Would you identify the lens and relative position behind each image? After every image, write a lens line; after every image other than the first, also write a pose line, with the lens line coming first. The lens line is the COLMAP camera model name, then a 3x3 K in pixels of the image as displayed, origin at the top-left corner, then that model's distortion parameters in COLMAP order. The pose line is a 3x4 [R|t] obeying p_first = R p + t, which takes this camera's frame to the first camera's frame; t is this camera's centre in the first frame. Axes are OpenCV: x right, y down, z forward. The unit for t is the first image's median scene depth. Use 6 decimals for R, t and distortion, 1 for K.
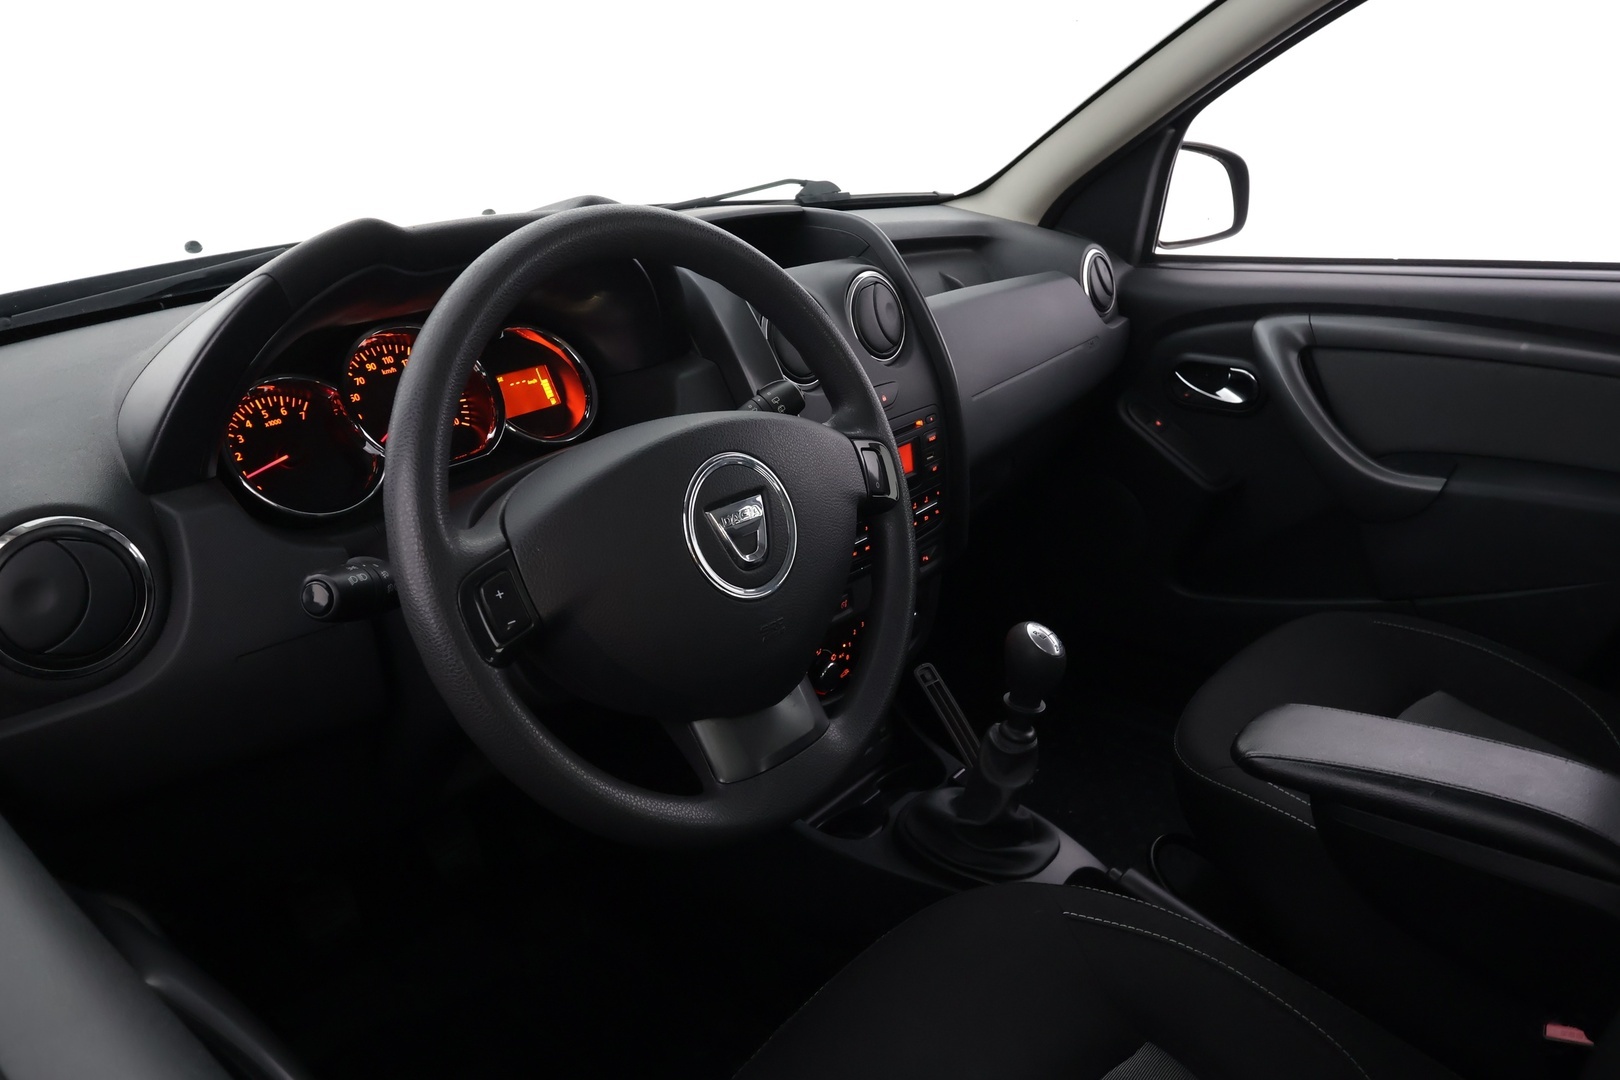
lens RADIAL K [[1162.7, 0, 810.0], [0, 1162.7, 540.0], [0, 0, 1]] dist [-0.003722, 0.000255]
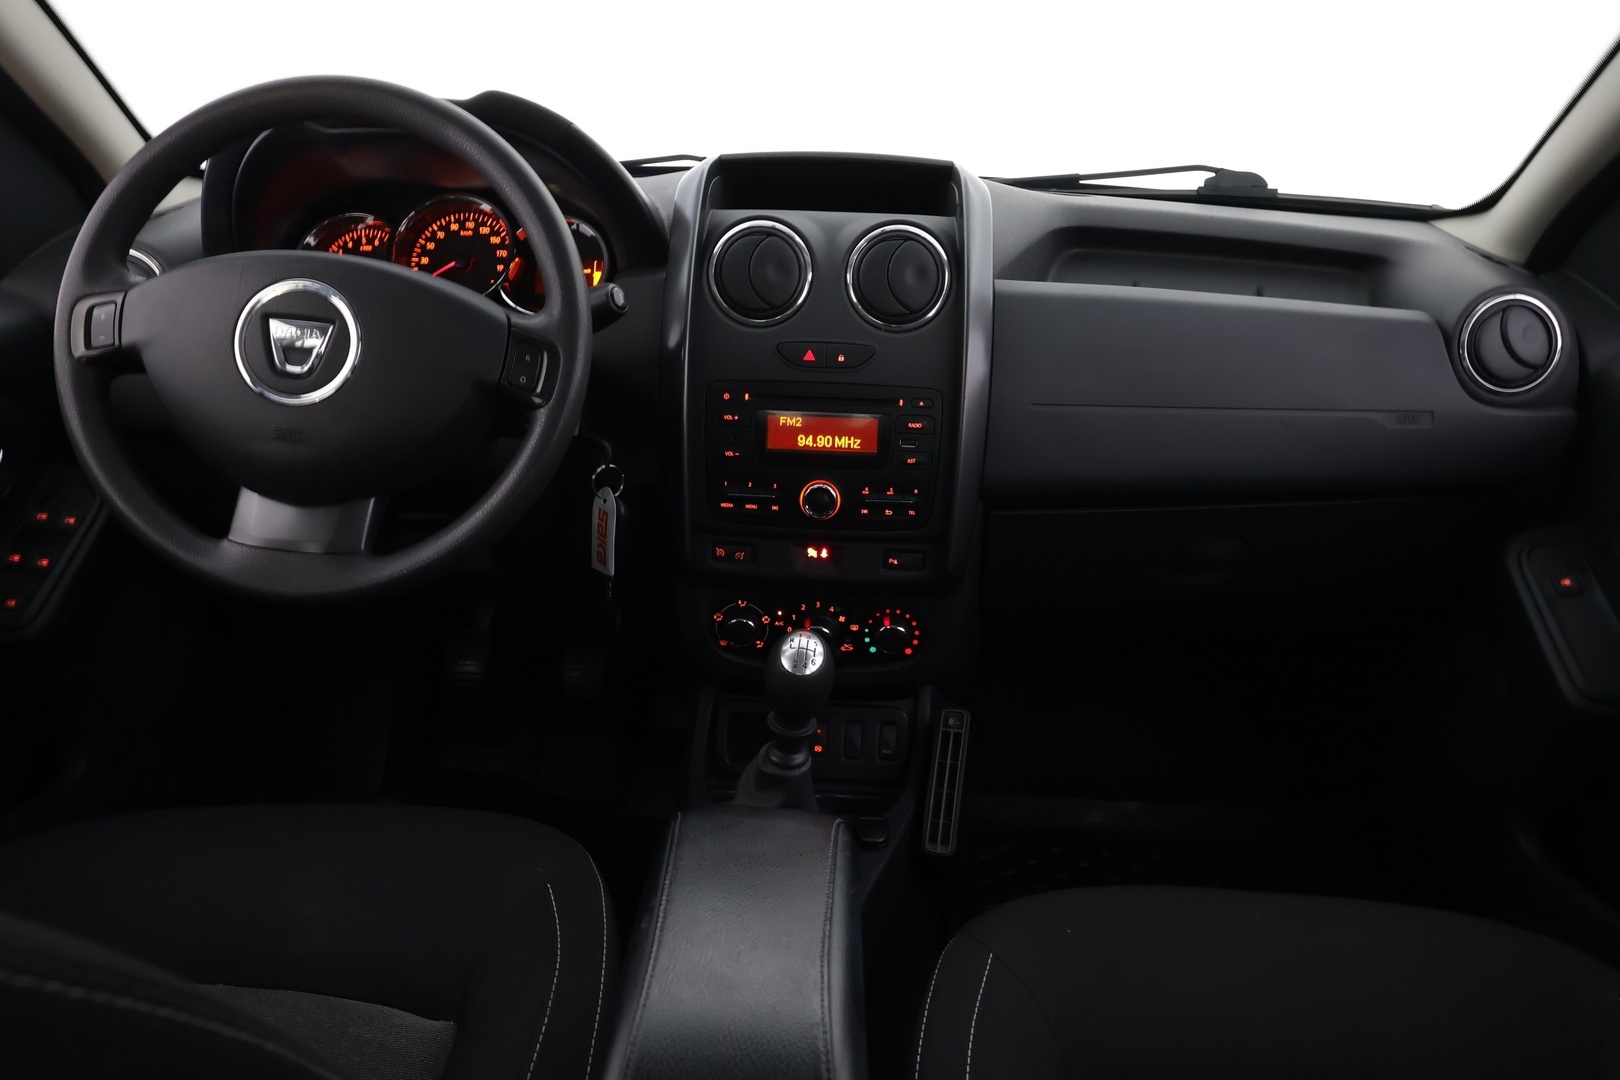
lens RADIAL K [[1162.7, 0, 810.0], [0, 1162.7, 540.0], [0, 0, 1]] dist [-0.003722, 0.000255]
pose [[0.590220, 0.307103, -0.746544, 0.634174], [-0.332773, 0.935135, 0.121592, -0.075693], [0.735461, 0.176664, 0.654131, 0.340588]]
